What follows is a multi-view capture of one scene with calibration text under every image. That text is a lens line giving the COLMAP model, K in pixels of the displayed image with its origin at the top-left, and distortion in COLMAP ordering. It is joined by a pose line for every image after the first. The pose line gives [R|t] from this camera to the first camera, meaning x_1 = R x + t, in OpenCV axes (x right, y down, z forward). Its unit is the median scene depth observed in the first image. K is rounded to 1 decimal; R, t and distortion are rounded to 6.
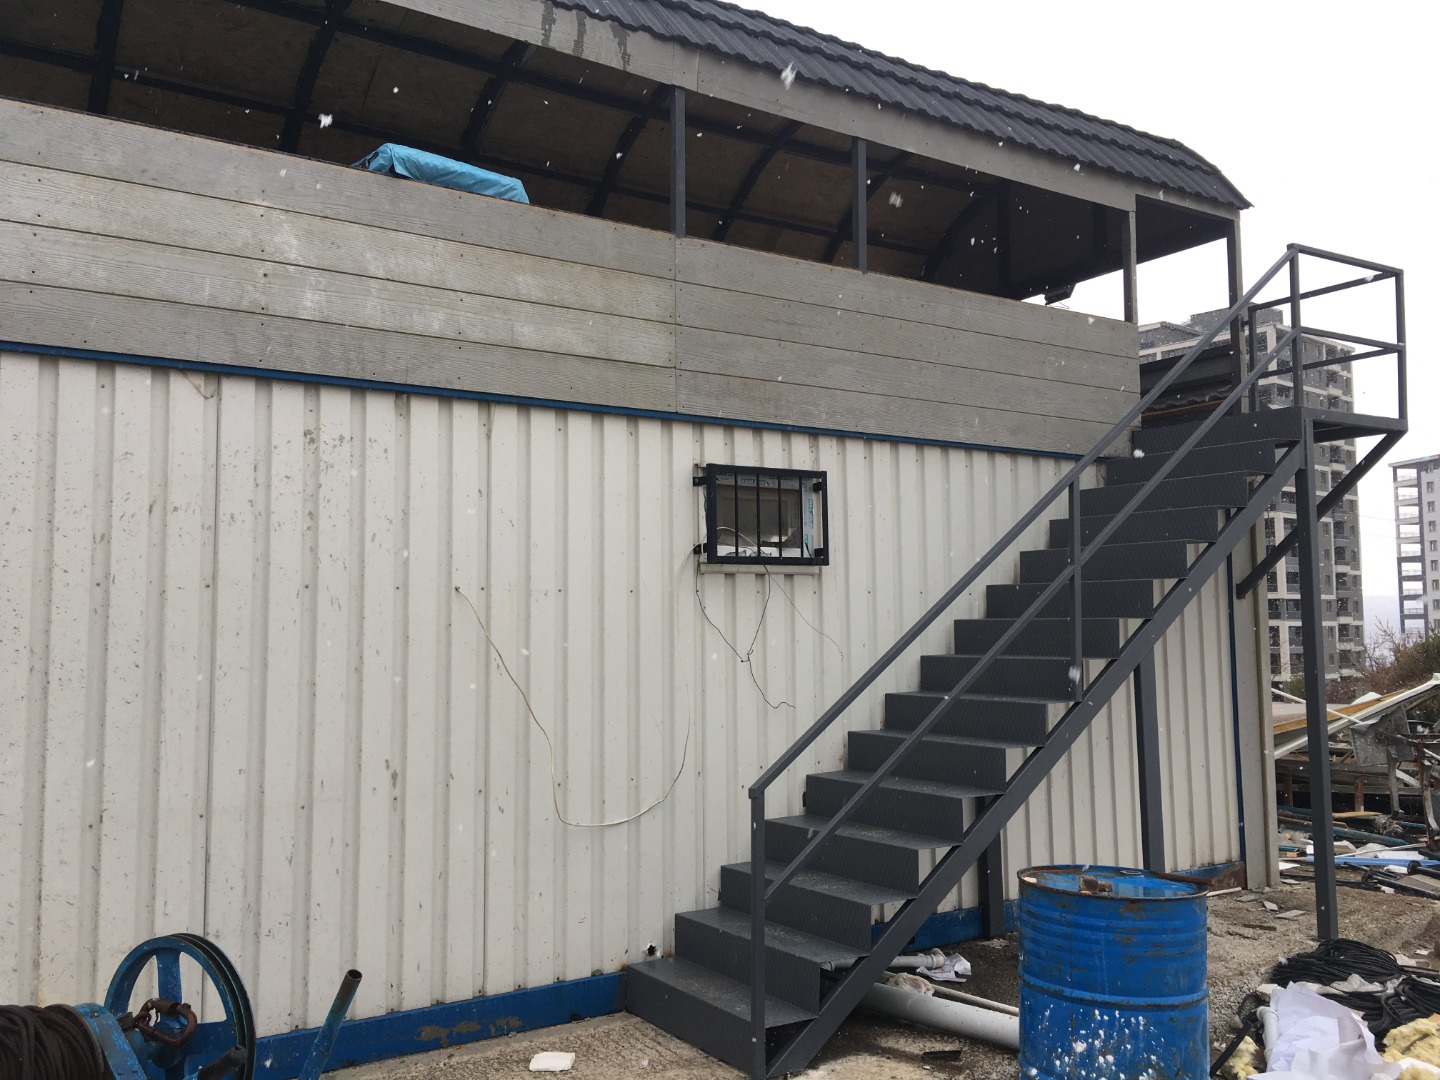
lens RADIAL K [[1222.1, 0, 720.1], [0, 1222.1, 537.1], [0, 0, 1]] dist [0.012269, 0.008205]
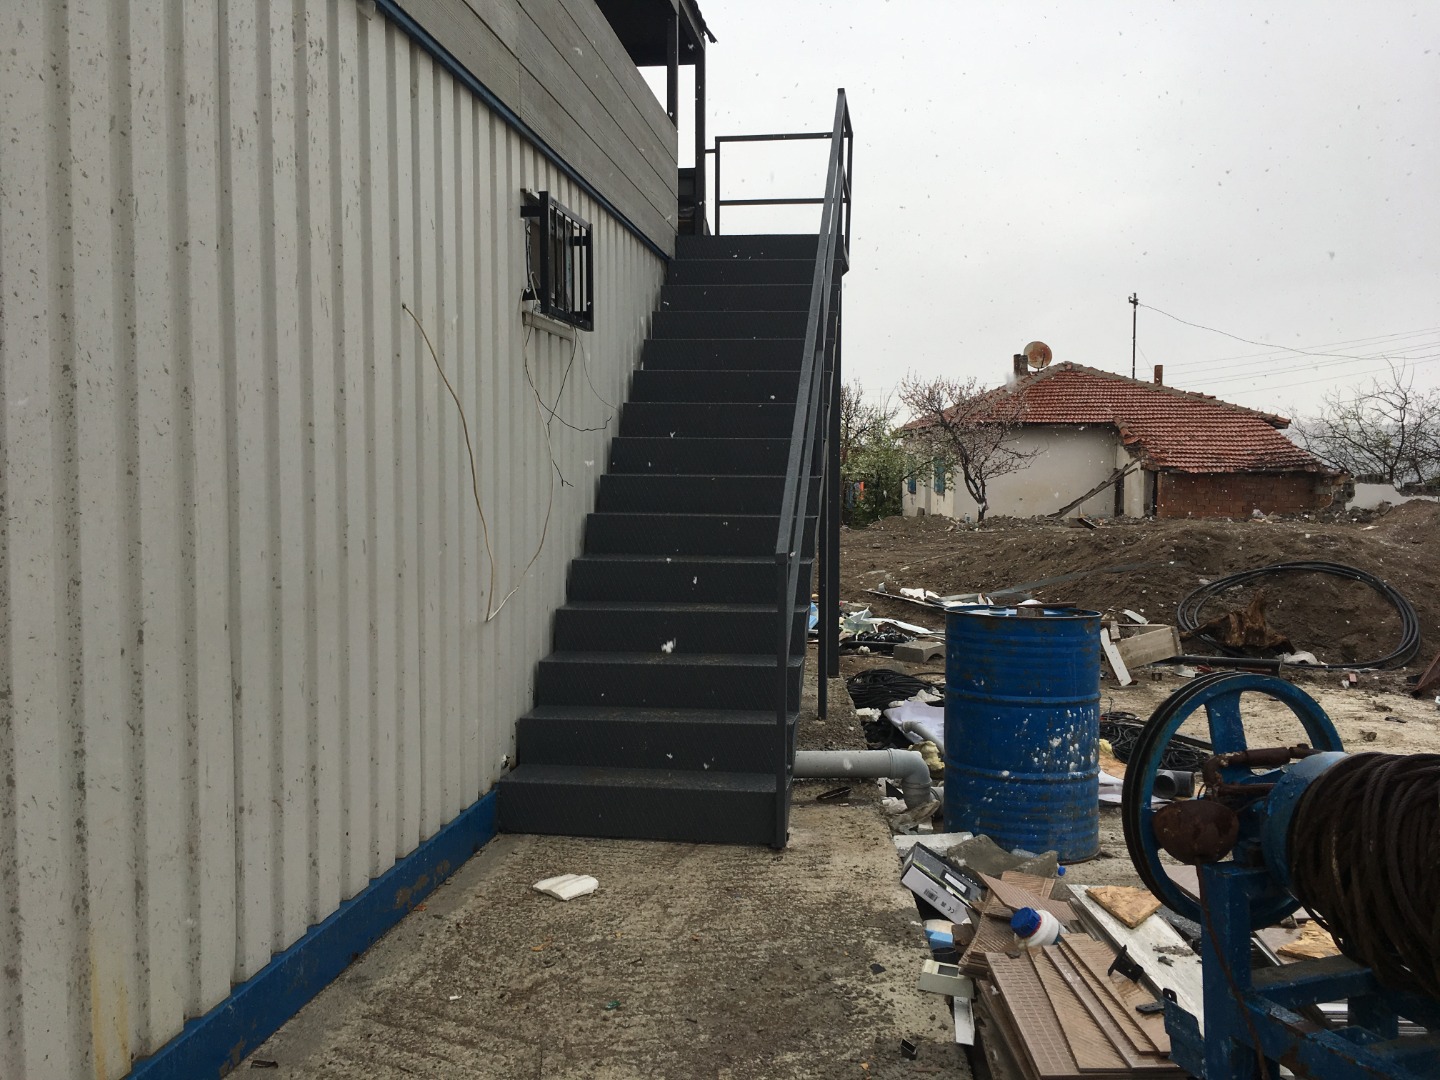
lens RADIAL K [[1222.1, 0, 719.8], [0, 1222.1, 540.1], [0, 0, 1]] dist [0.012269, 0.008205]
pose [[0.663715, -0.029726, 0.747394, -0.764354], [-0.070876, 0.992215, 0.102404, 0.111445], [-0.744620, -0.120939, 0.656441, 0.450059]]
